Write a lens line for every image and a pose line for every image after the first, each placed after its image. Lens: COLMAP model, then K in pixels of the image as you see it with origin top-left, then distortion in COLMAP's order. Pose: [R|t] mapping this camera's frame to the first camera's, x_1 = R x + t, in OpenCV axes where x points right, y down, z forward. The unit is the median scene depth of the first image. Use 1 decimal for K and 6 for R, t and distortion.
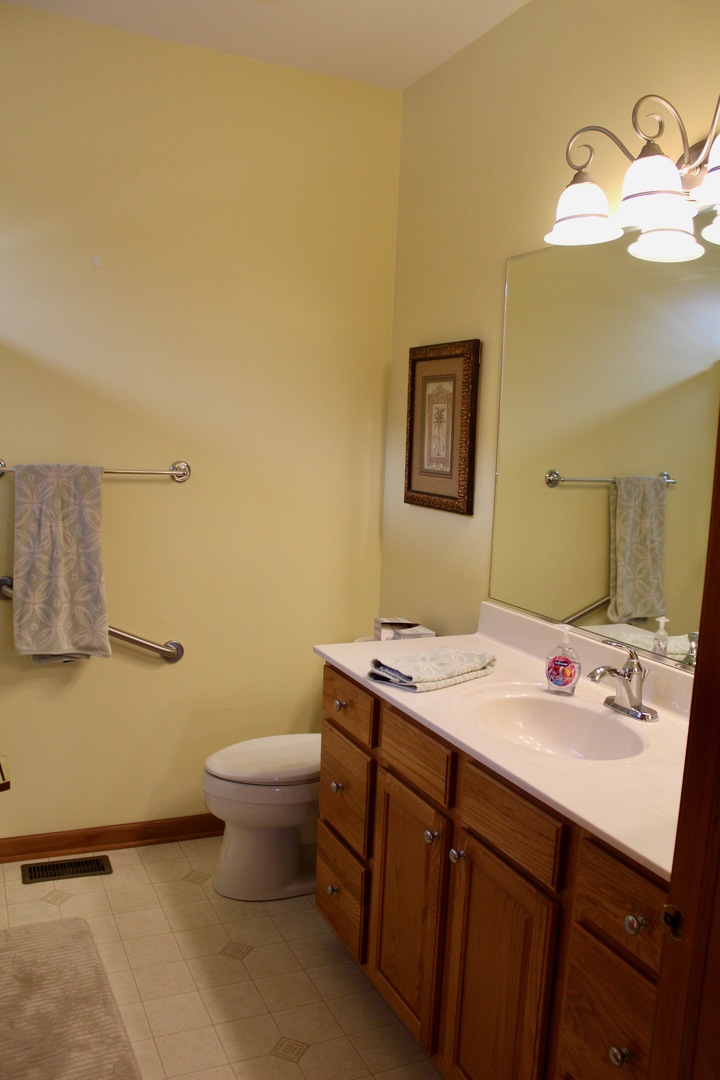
lens RADIAL K [[893.1, 0, 357.9], [0, 893.1, 546.7], [0, 0, 1]] dist [-0.165403, 0.142676]
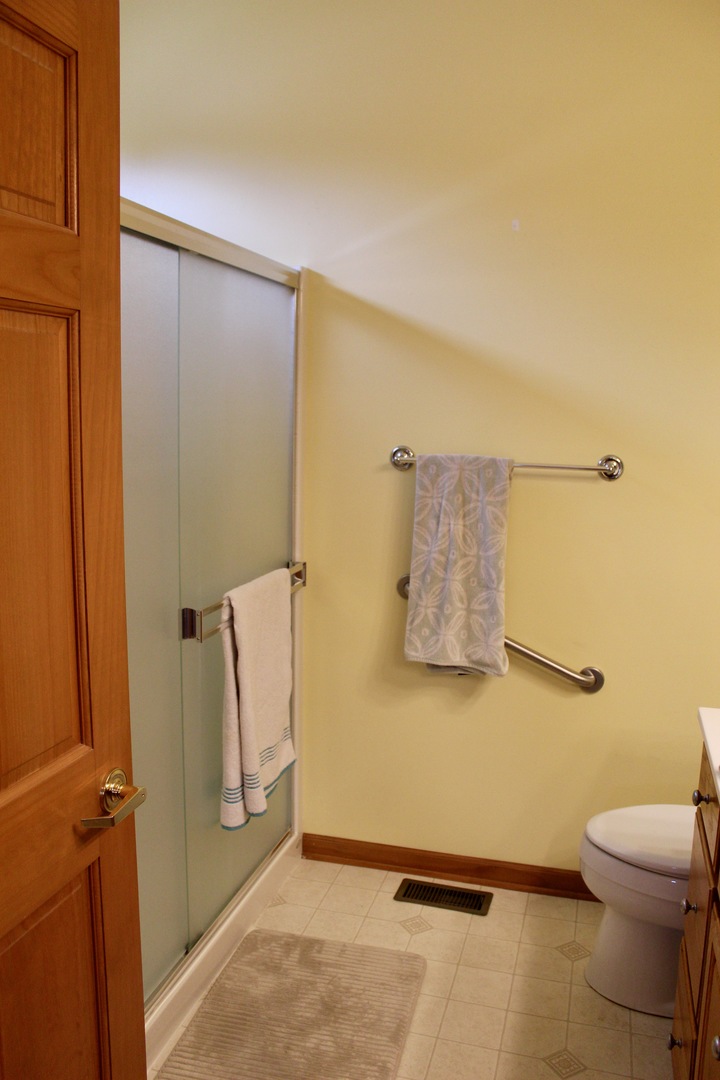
lens RADIAL K [[893.1, 0, 357.9], [0, 893.1, 546.7], [0, 0, 1]] dist [-0.165403, 0.142676]
pose [[0.766884, 0.073875, -0.637520, 0.163673], [-0.067696, 0.997123, 0.034113, -0.024666], [0.638206, 0.016997, 0.769678, 0.230698]]
